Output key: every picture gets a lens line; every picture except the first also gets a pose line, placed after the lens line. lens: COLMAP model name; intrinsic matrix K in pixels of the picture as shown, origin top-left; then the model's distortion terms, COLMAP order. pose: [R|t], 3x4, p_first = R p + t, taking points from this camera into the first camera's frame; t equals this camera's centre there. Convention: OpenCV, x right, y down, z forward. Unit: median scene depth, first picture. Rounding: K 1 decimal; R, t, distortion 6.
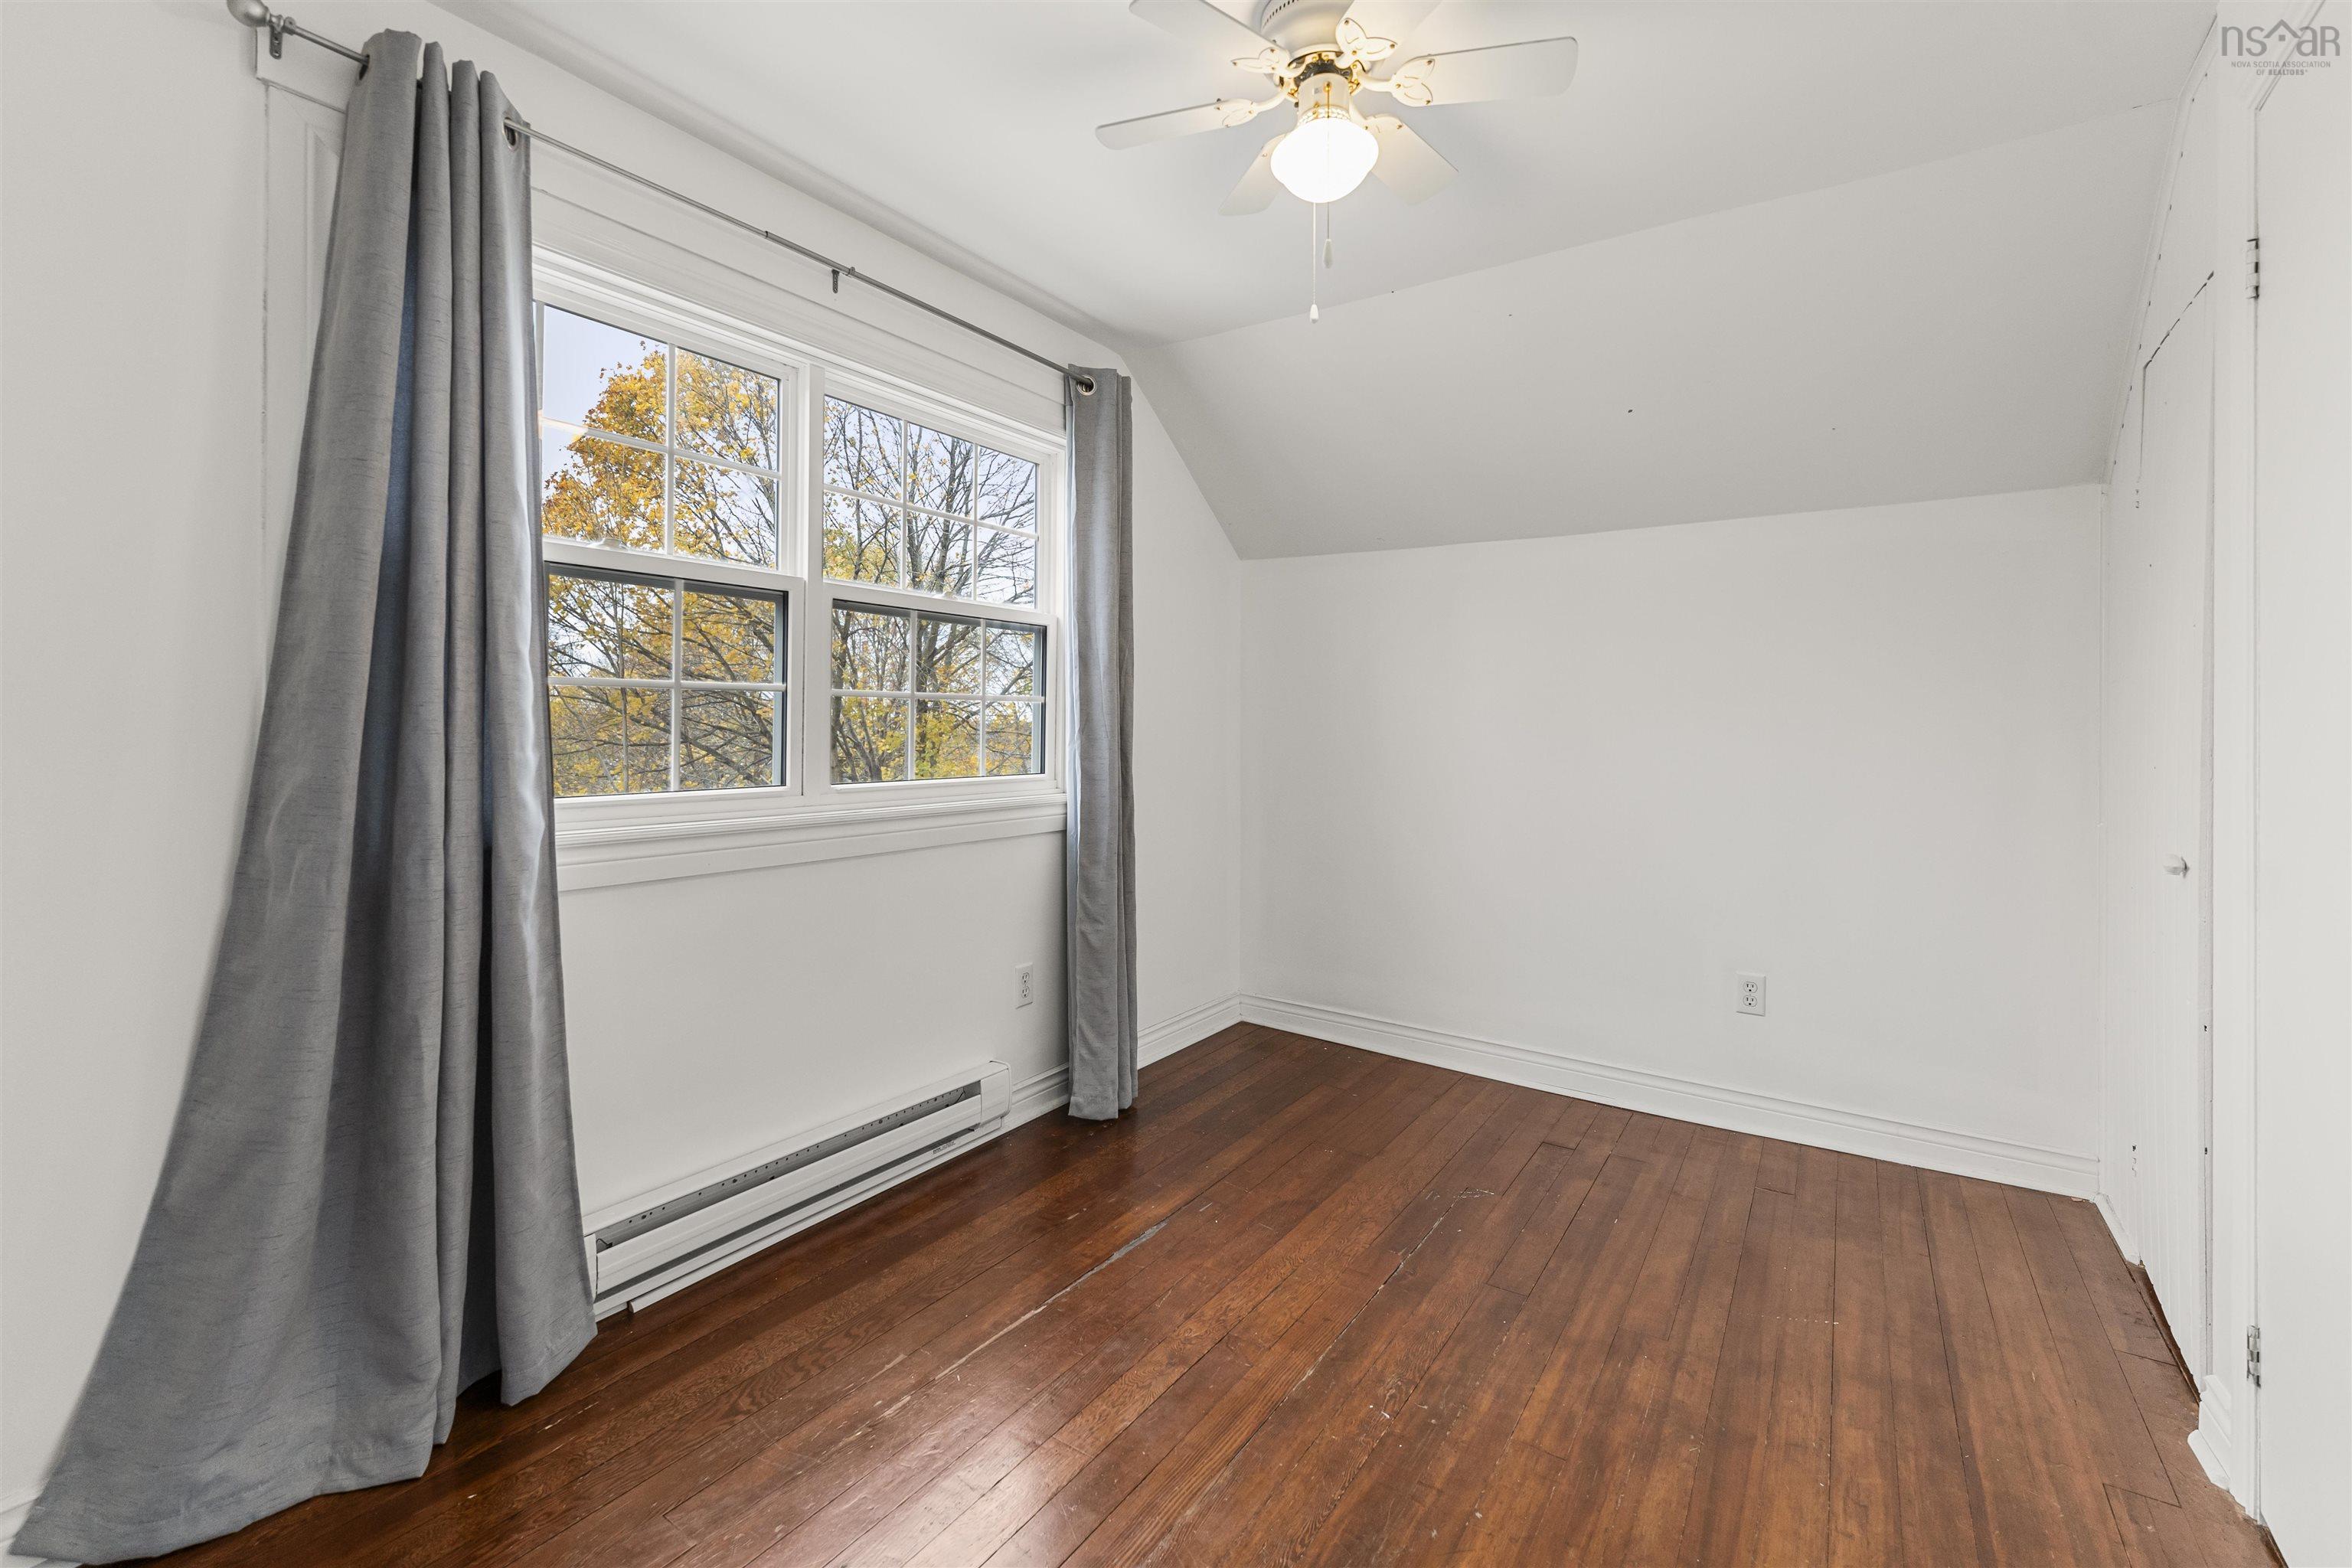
lens RADIAL K [[970.4, 0, 1176.3], [0, 970.4, 726.1], [0, 0, 1]] dist [-0.001604, -0.000342]
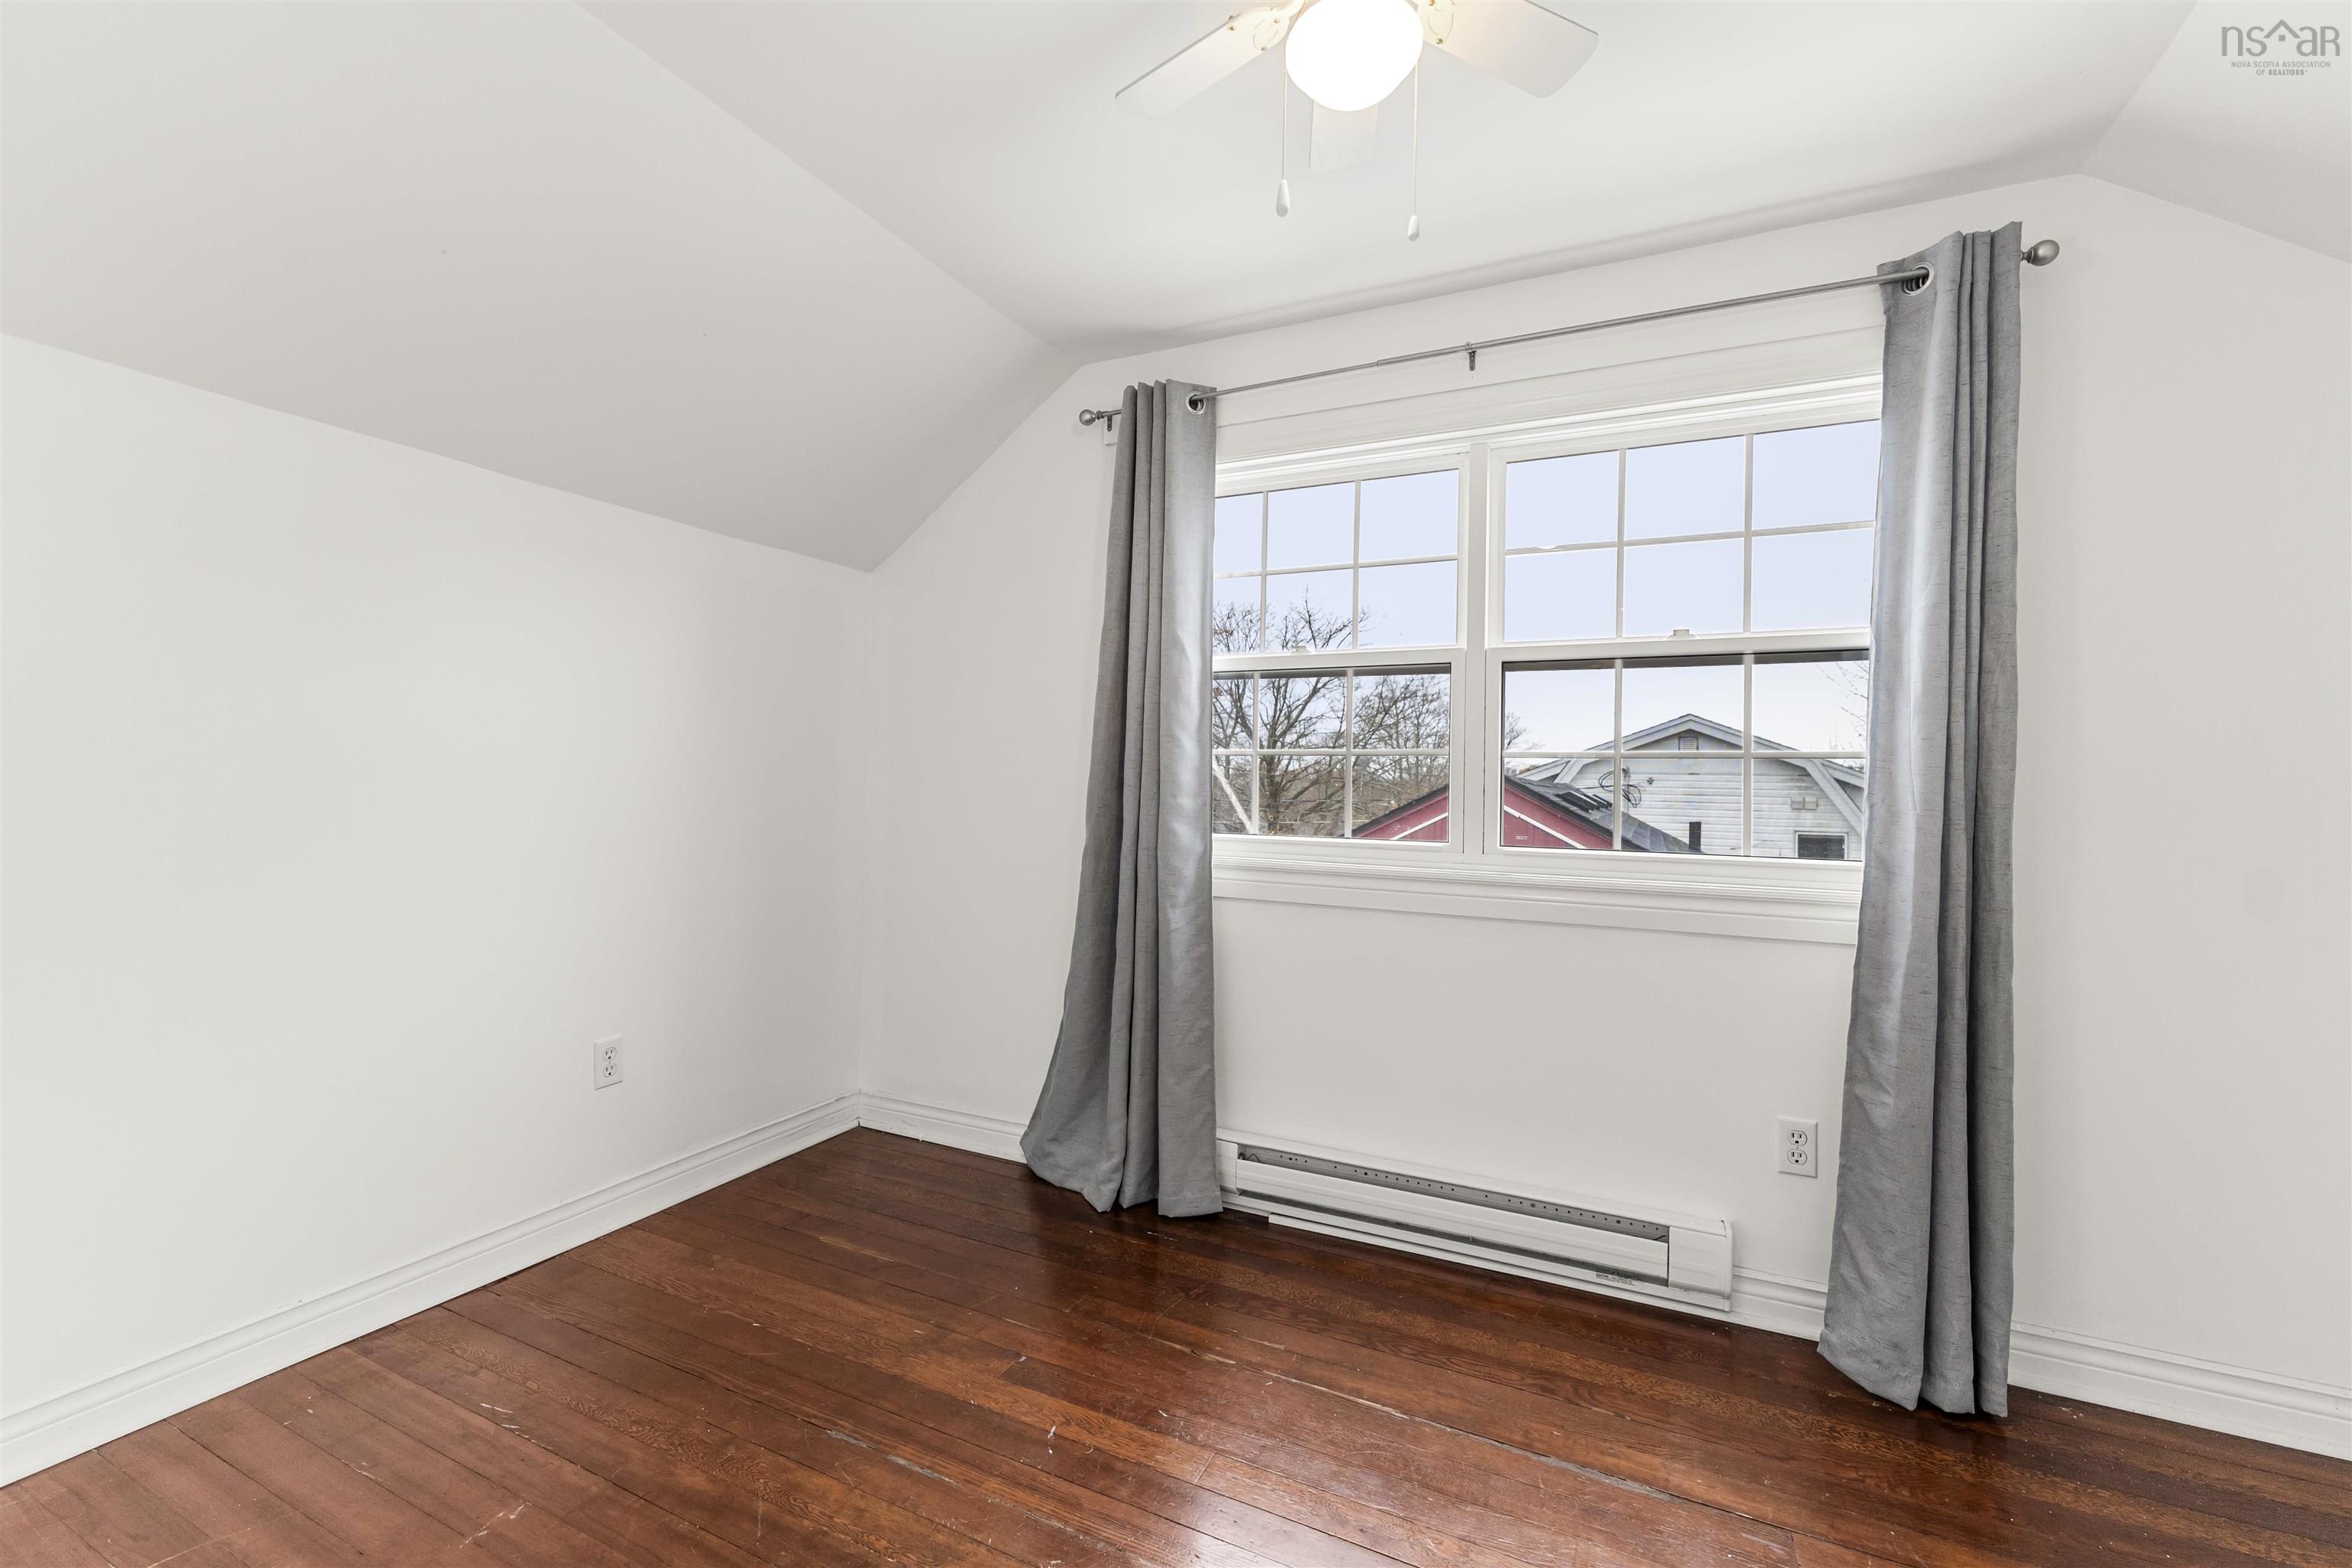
lens RADIAL K [[957.7, 0, 1141.7], [0, 957.7, 772.7], [0, 0, 1]] dist [-0.013967, 0.000065]
pose [[0.163062, -0.013521, -0.986523, 0.633114], [-0.017147, 0.999716, -0.016536, 0.007587], [0.986467, 0.019613, 0.162784, 0.525634]]
